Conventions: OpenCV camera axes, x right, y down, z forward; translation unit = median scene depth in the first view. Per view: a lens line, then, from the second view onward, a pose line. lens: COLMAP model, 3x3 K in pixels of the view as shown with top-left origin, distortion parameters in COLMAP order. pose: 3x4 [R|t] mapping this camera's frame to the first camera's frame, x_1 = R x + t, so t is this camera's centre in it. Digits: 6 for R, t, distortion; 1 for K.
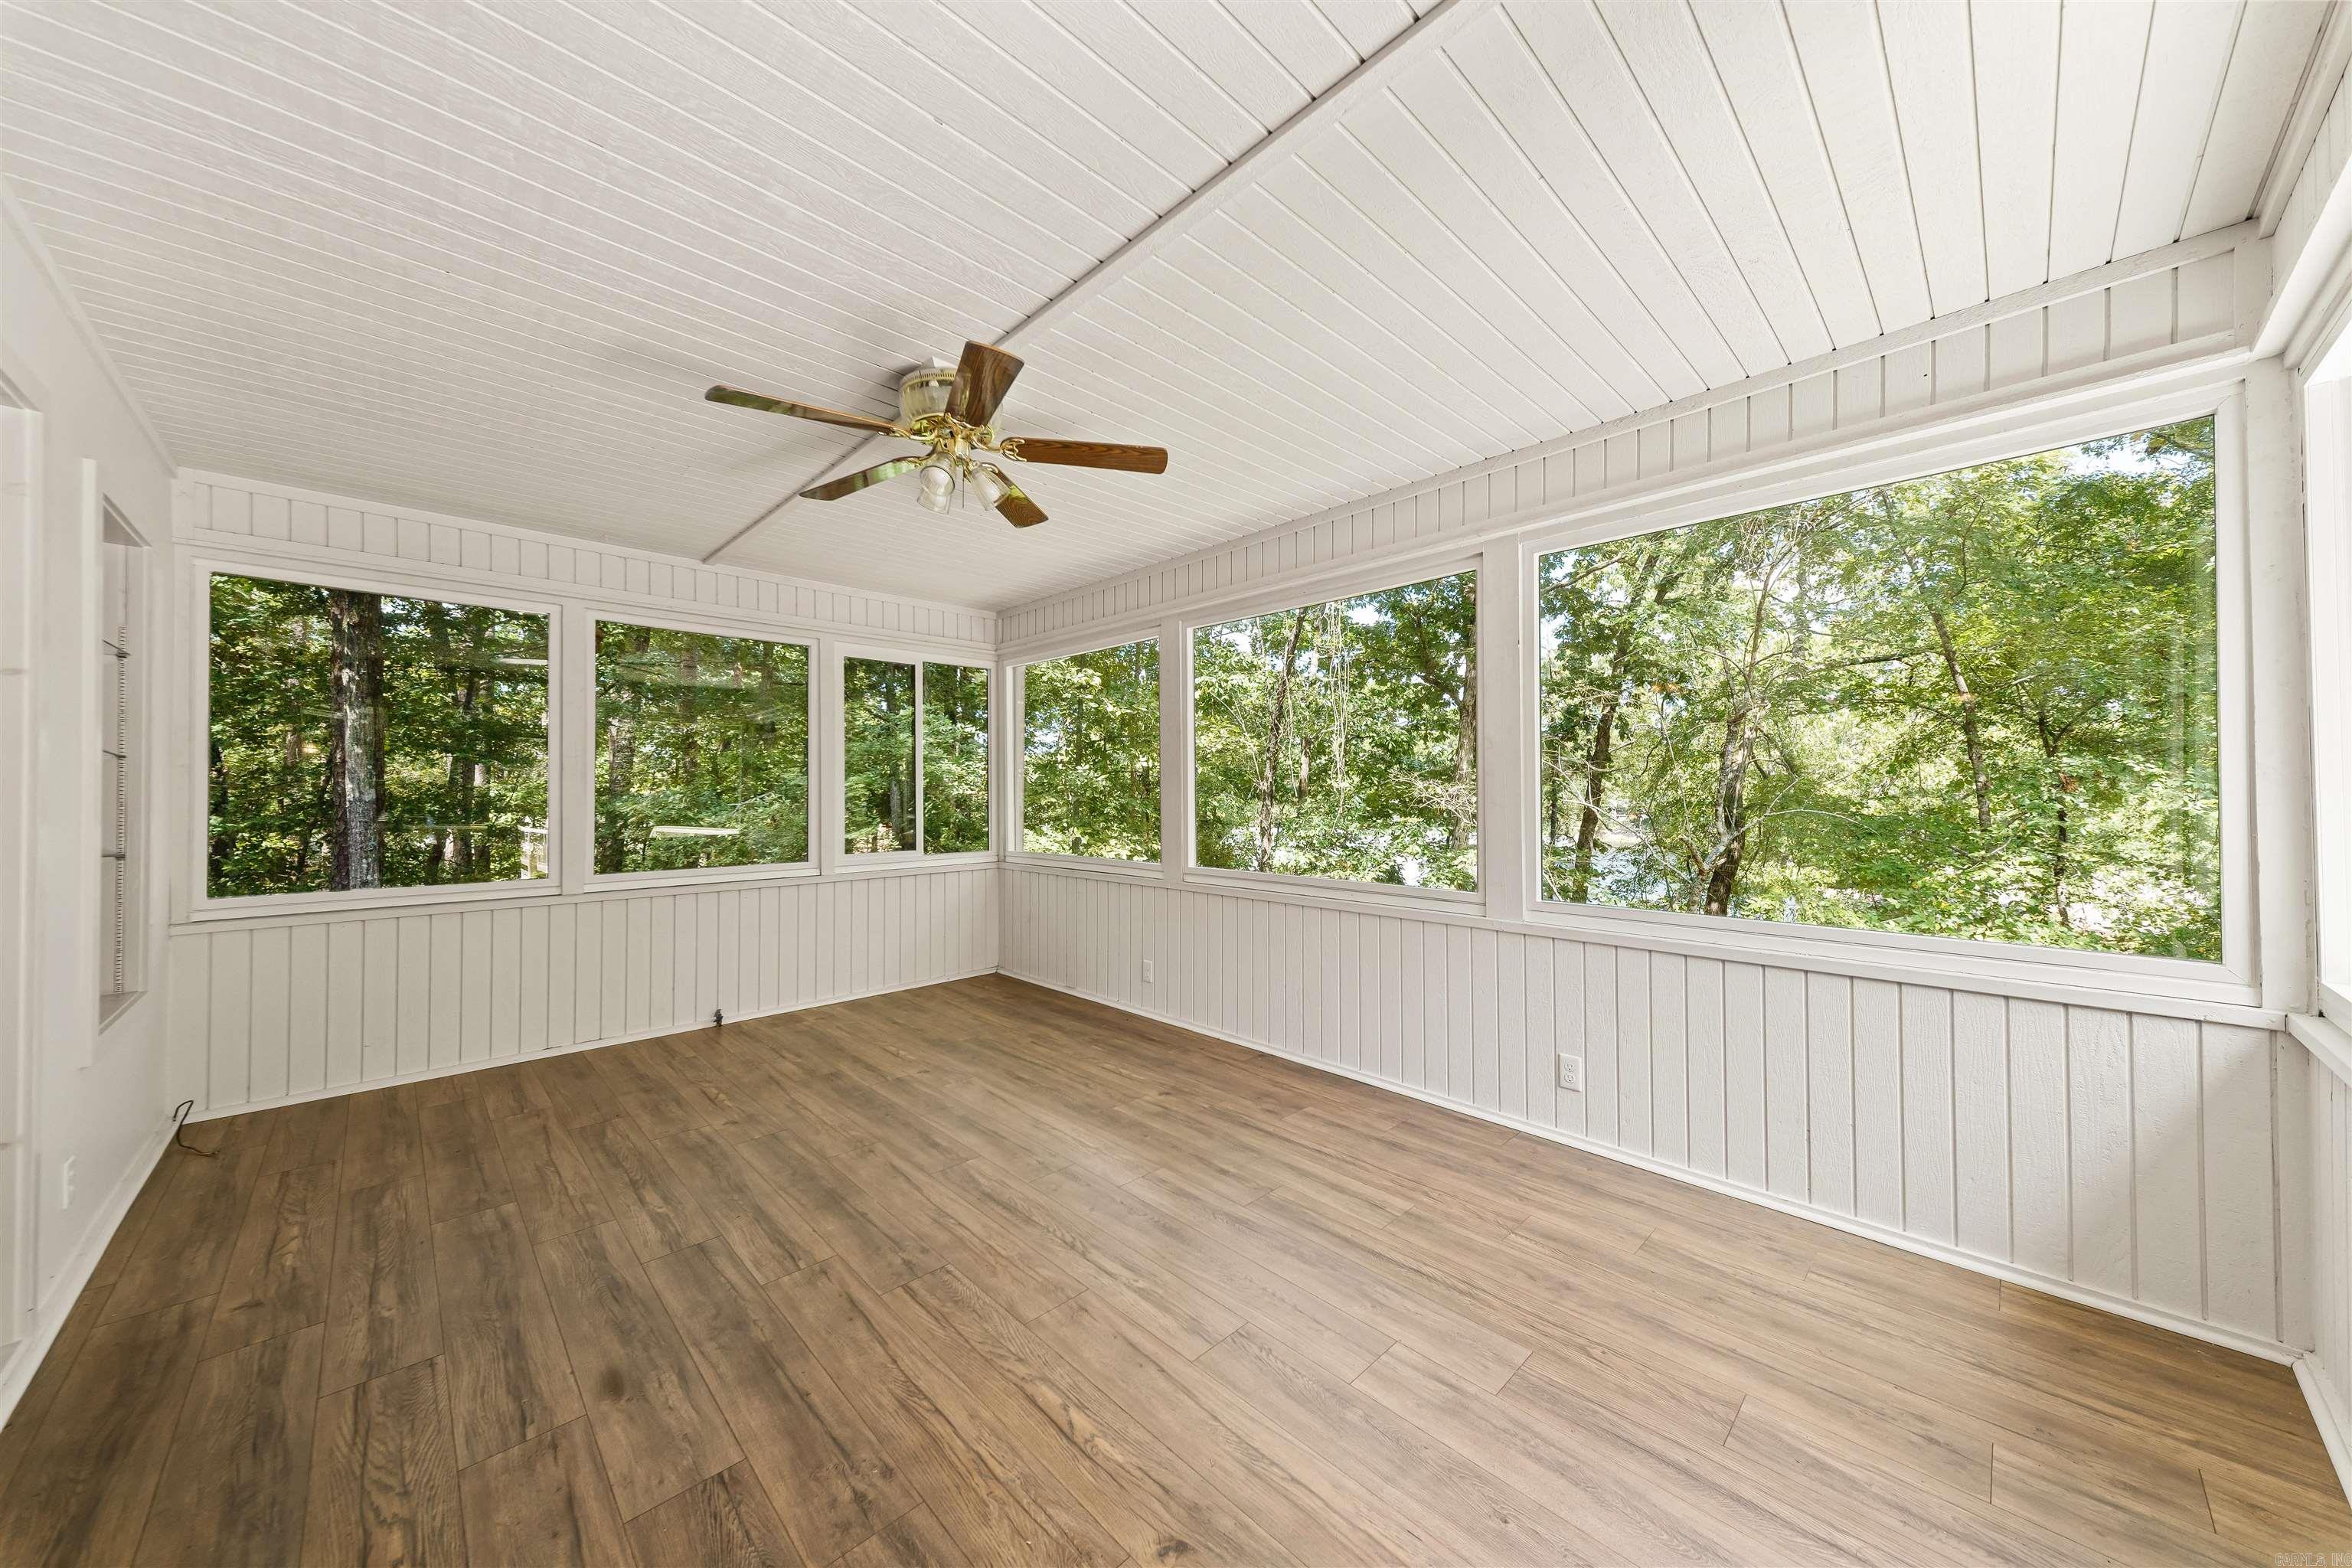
lens RADIAL K [[807.9, 0, 1189.7], [0, 807.9, 780.0], [0, 0, 1]] dist [0.026308, -0.005399]
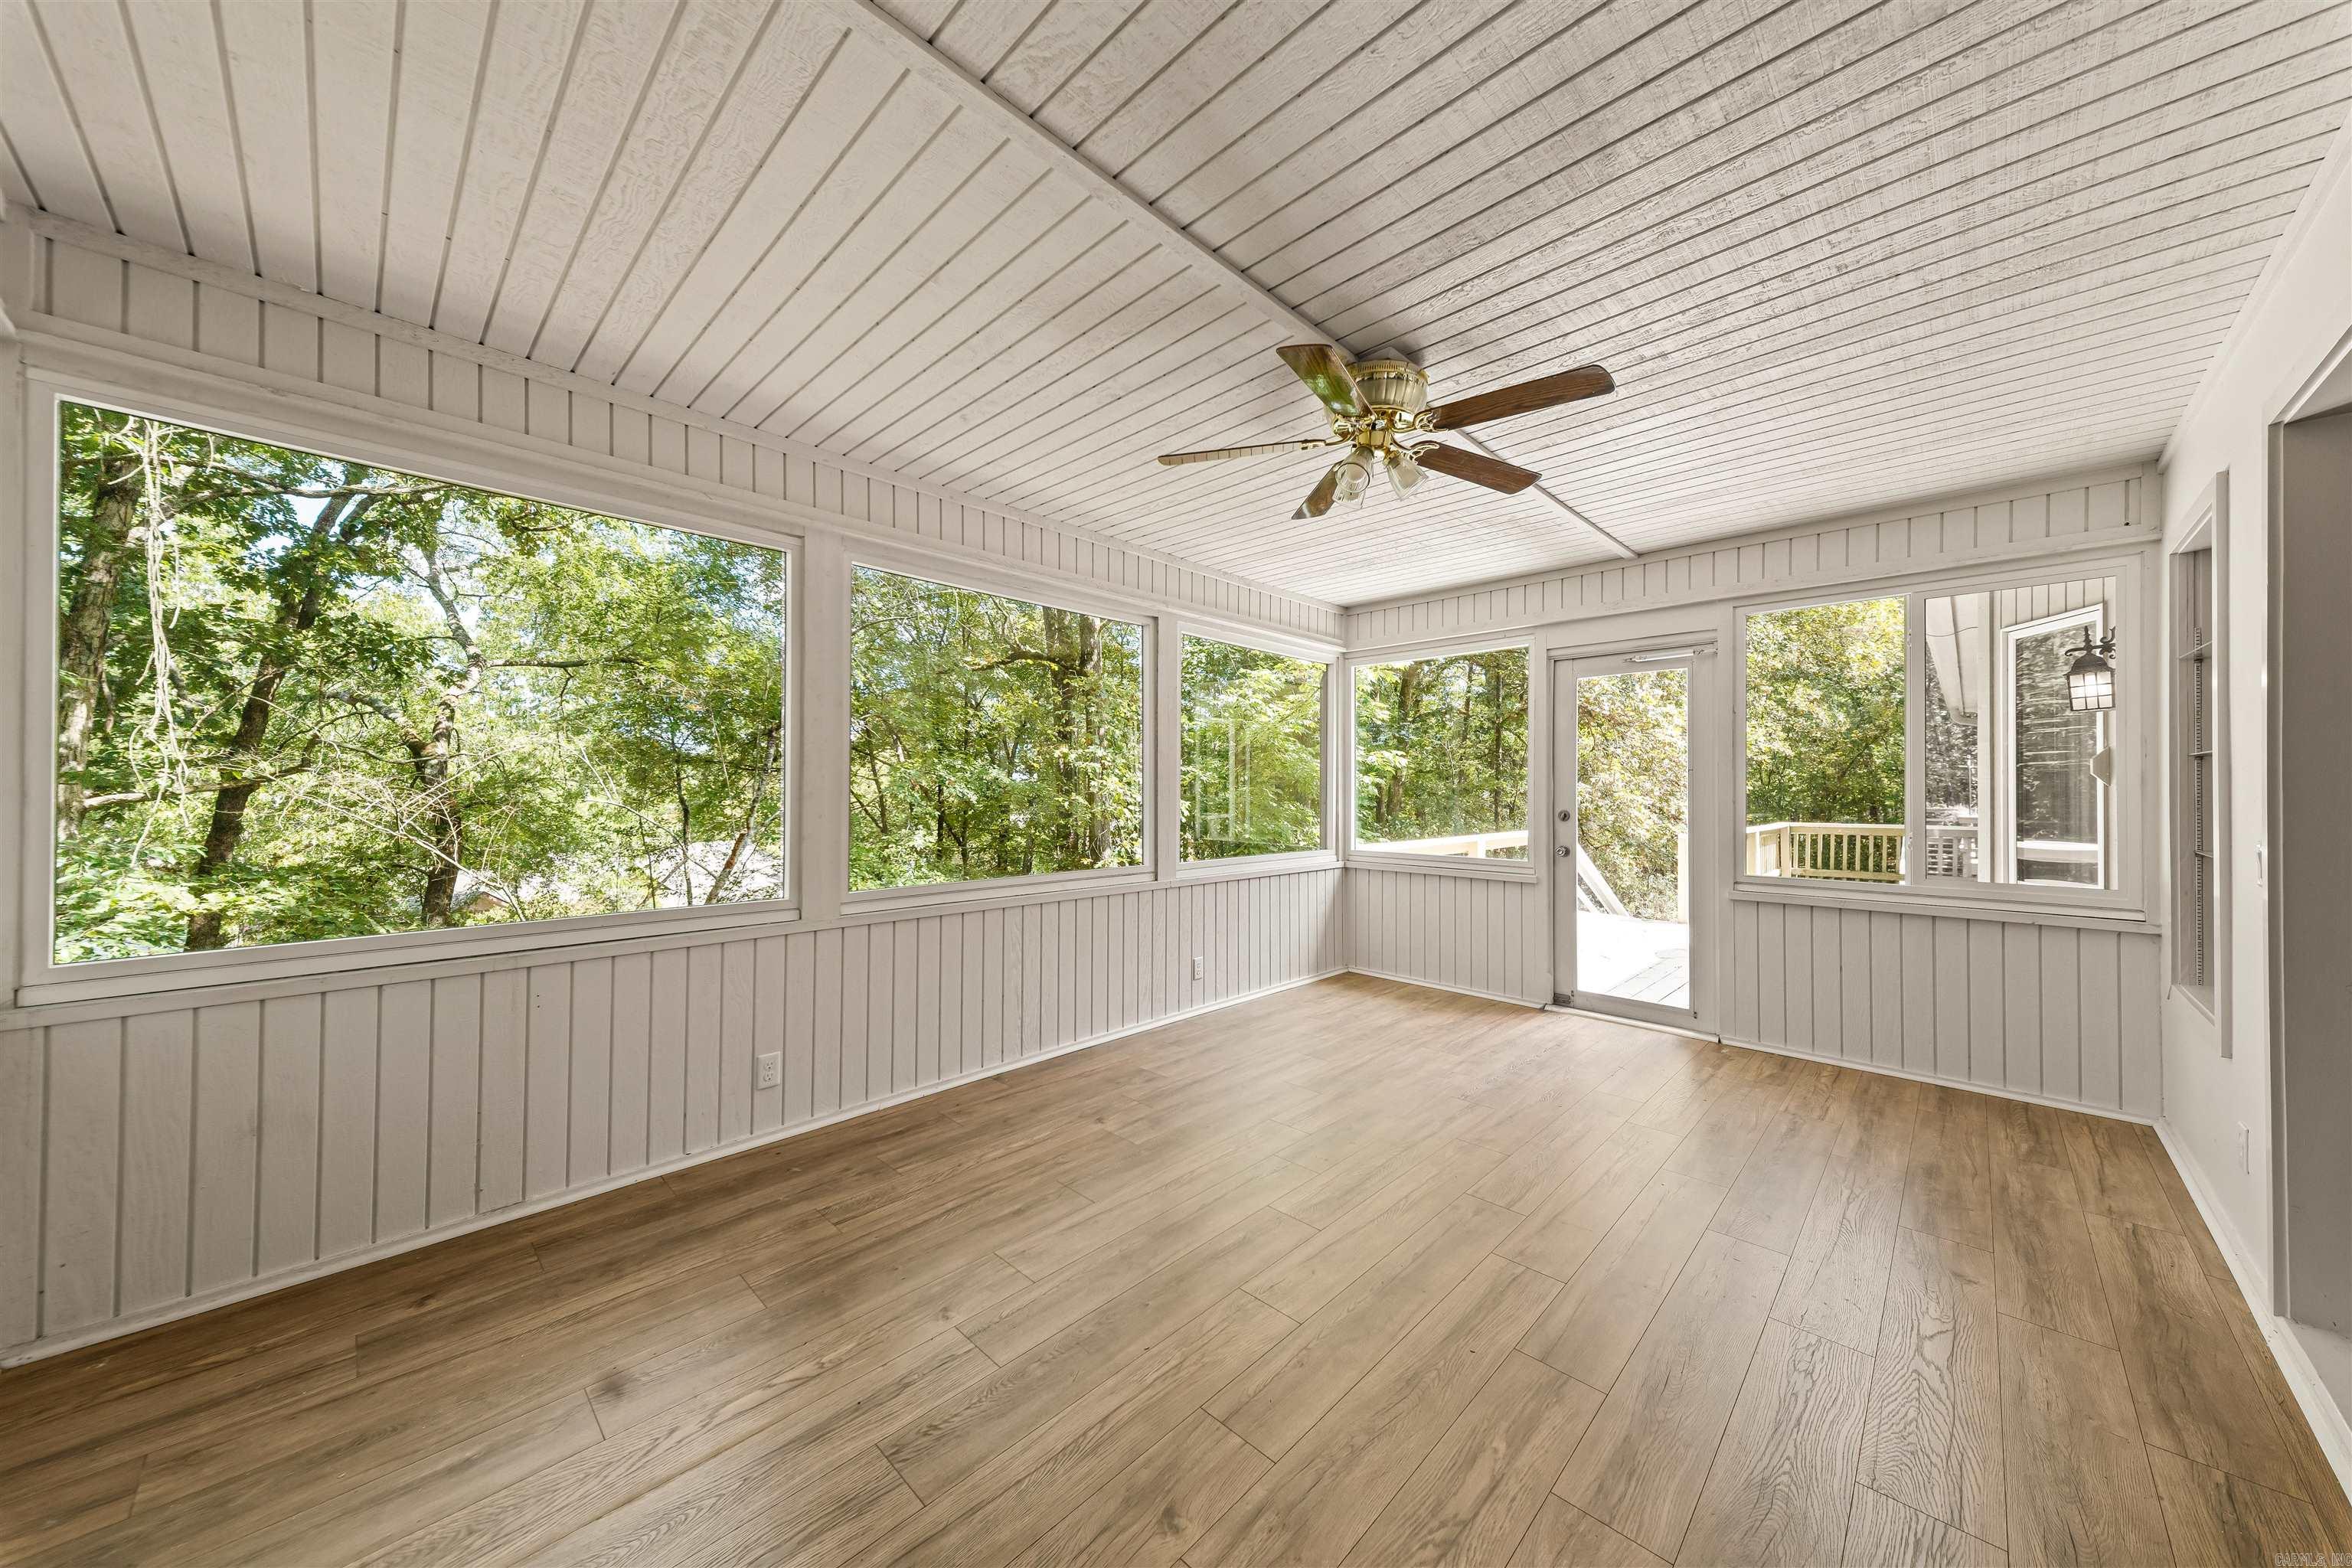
lens RADIAL K [[807.9, 0, 1178.1], [0, 807.9, 782.6], [0, 0, 1]] dist [0.026308, -0.005399]
pose [[-0.027955, 0.008503, 0.999573, -1.017503], [-0.020536, 0.999748, -0.009079, 0.014023], [-0.999398, -0.020781, -0.027774, 1.012871]]
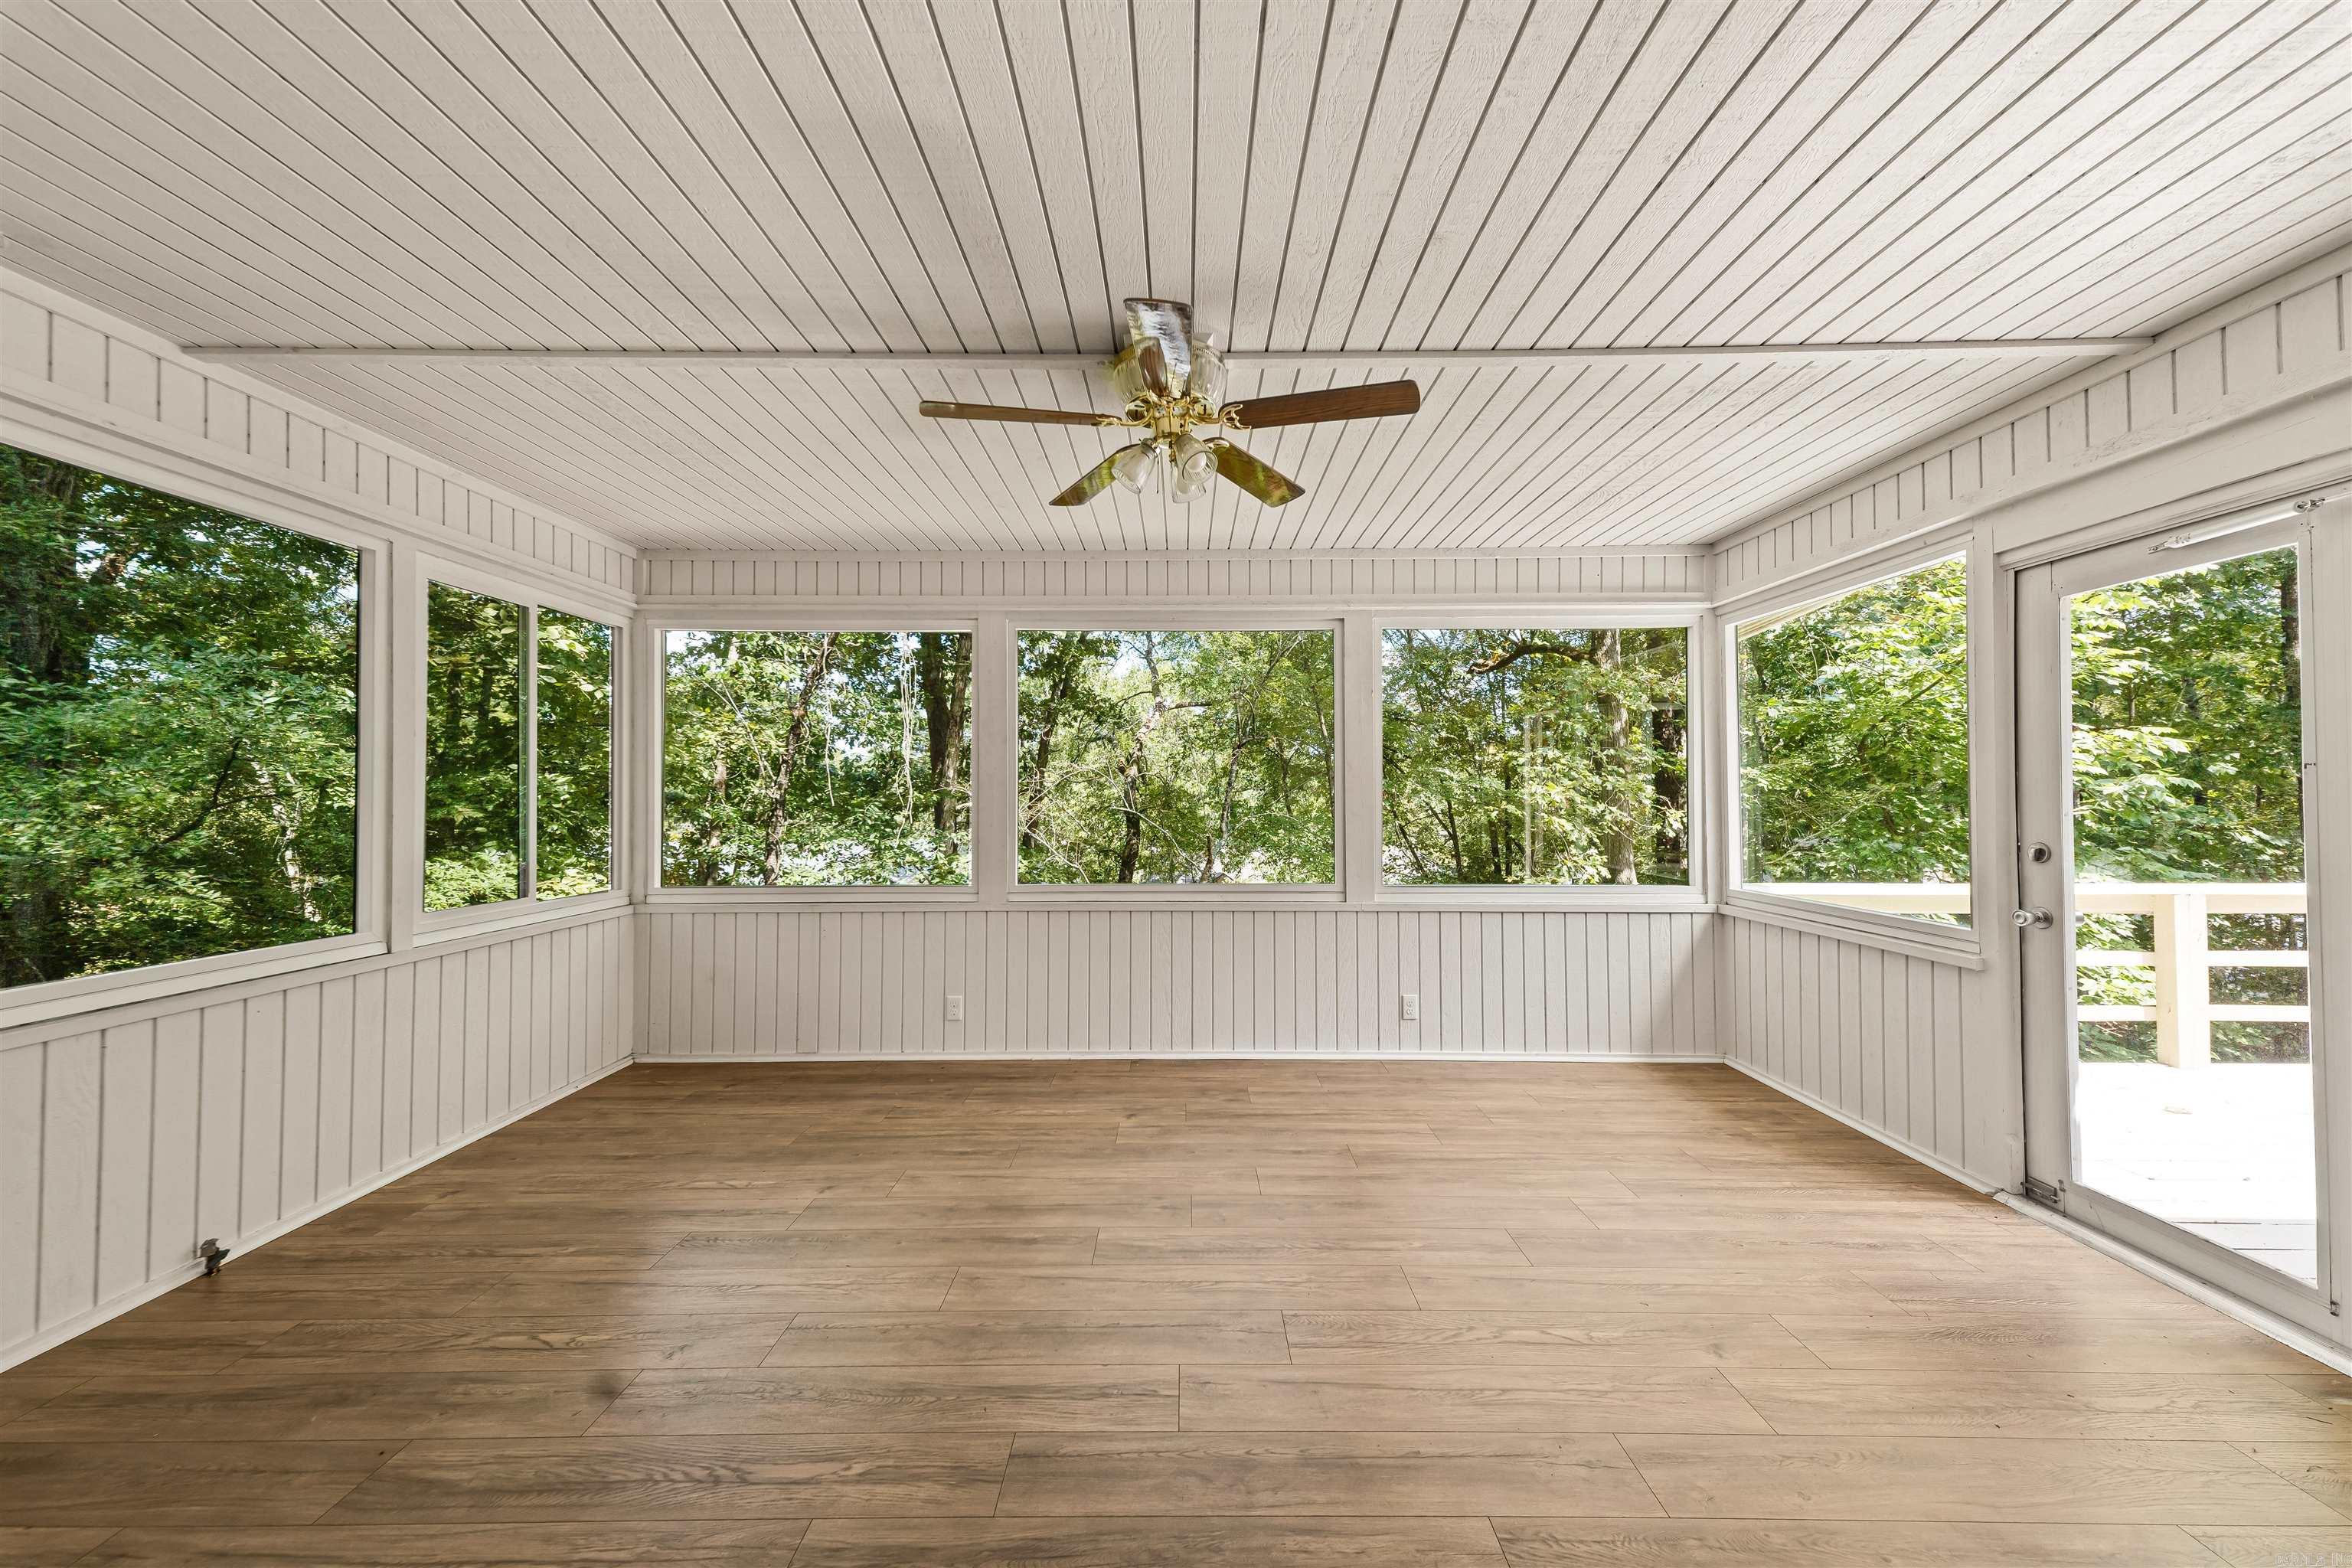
lens RADIAL K [[807.9, 0, 1179.8], [0, 807.9, 783.6], [0, 0, 1]] dist [0.026308, -0.005399]
pose [[0.700572, 0.011035, 0.713496, -0.740690], [-0.011307, 0.999927, -0.004364, -0.010760], [-0.713492, -0.005010, 0.700645, 0.294154]]
